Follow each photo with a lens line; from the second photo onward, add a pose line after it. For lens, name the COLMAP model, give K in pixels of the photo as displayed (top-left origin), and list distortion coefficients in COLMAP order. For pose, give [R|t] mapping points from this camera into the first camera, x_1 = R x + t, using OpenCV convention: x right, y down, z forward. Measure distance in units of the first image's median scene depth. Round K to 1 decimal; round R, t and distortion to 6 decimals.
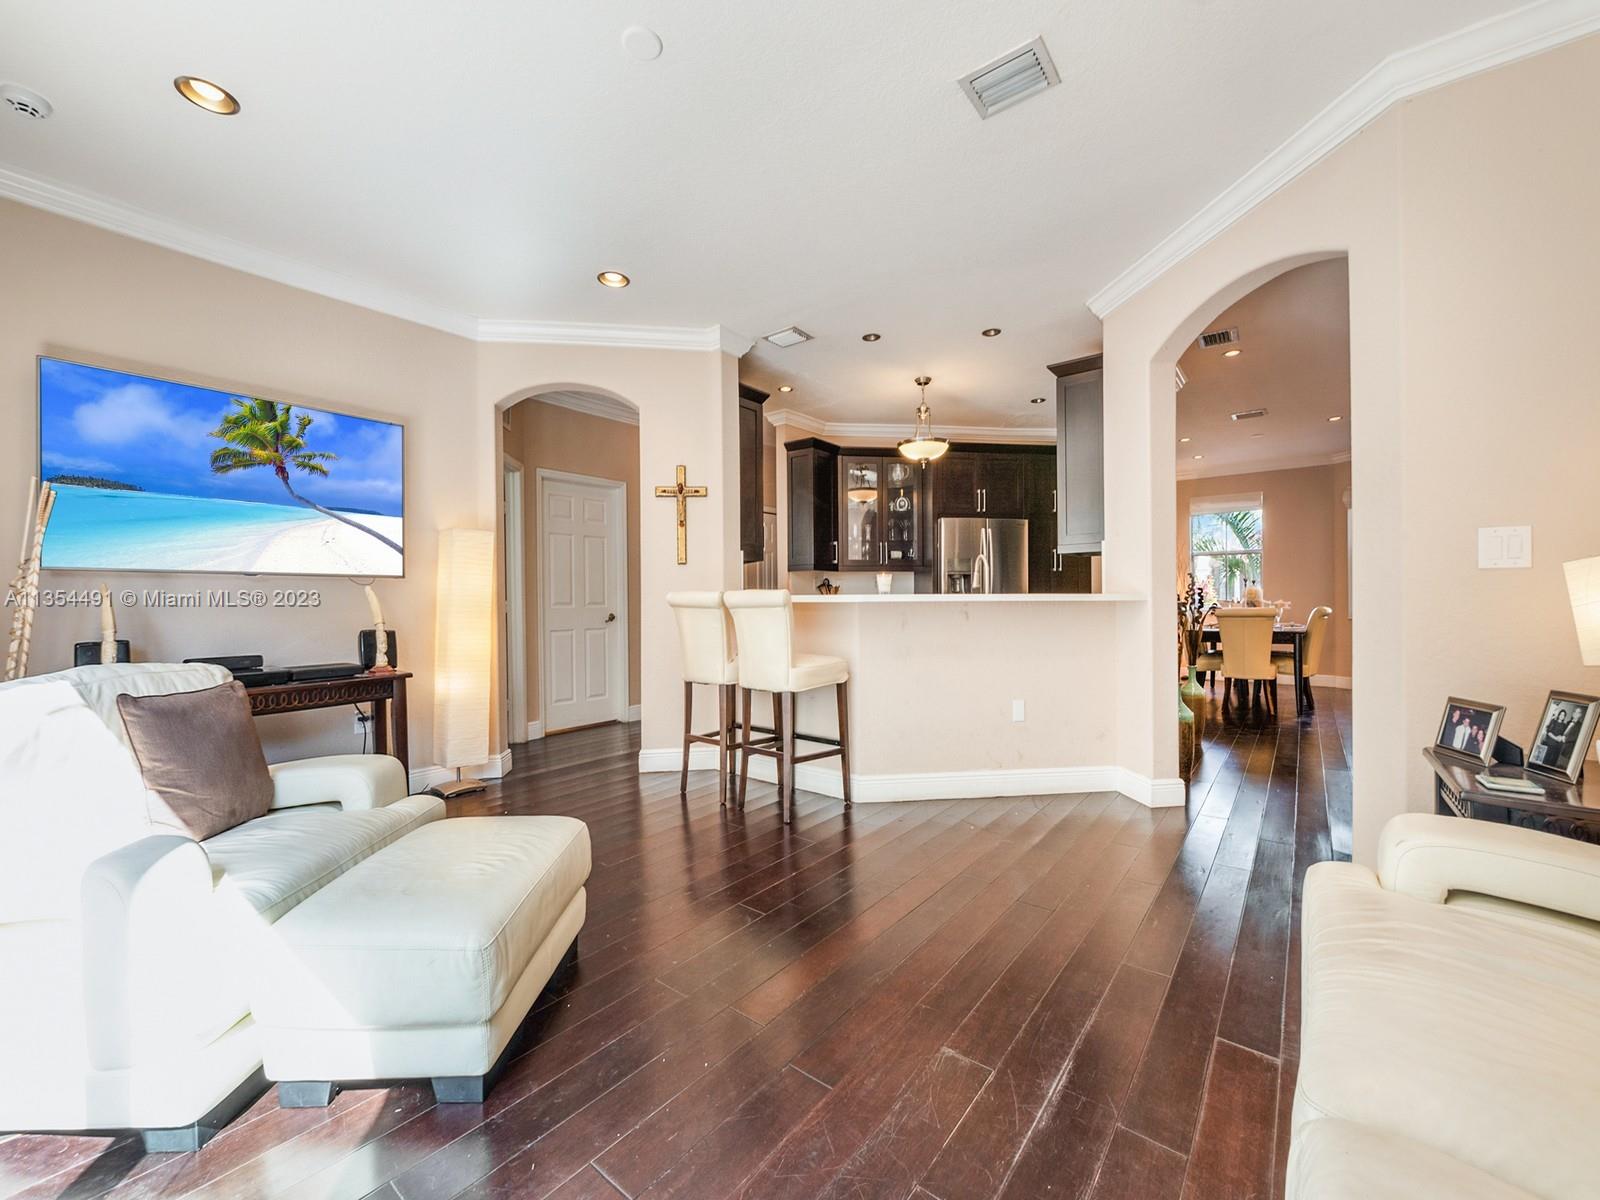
lens RADIAL K [[640.8, 0, 800.0], [0, 640.8, 600.0], [0, 0, 1]] dist [0.000635, 0.000083]
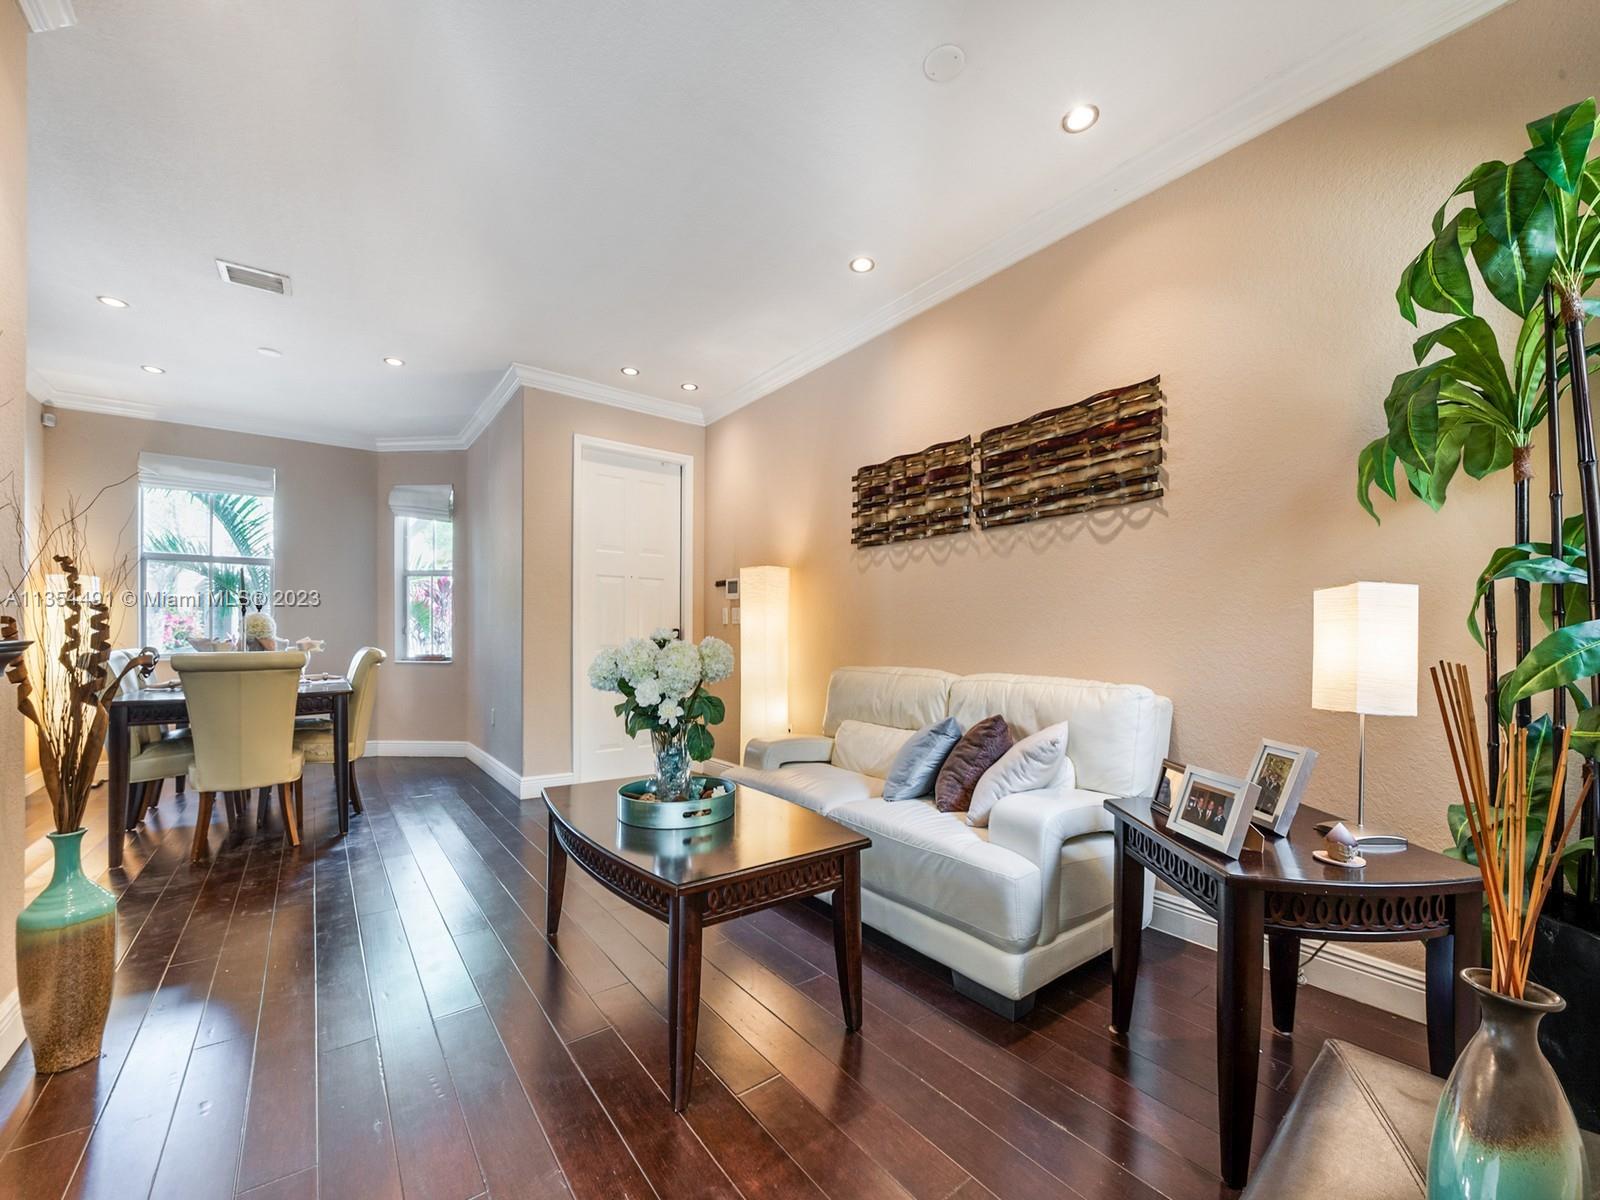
lens RADIAL K [[647.2, 0, 798.9], [0, 647.2, 639.1], [0, 0, 1]] dist [-0.000197, -0.000051]
pose [[0.258837, -0.006896, 0.965896, 0.297764], [0.006729, 0.999963, 0.005336, 0.001616], [-0.965898, 0.005119, 0.258874, 0.418365]]
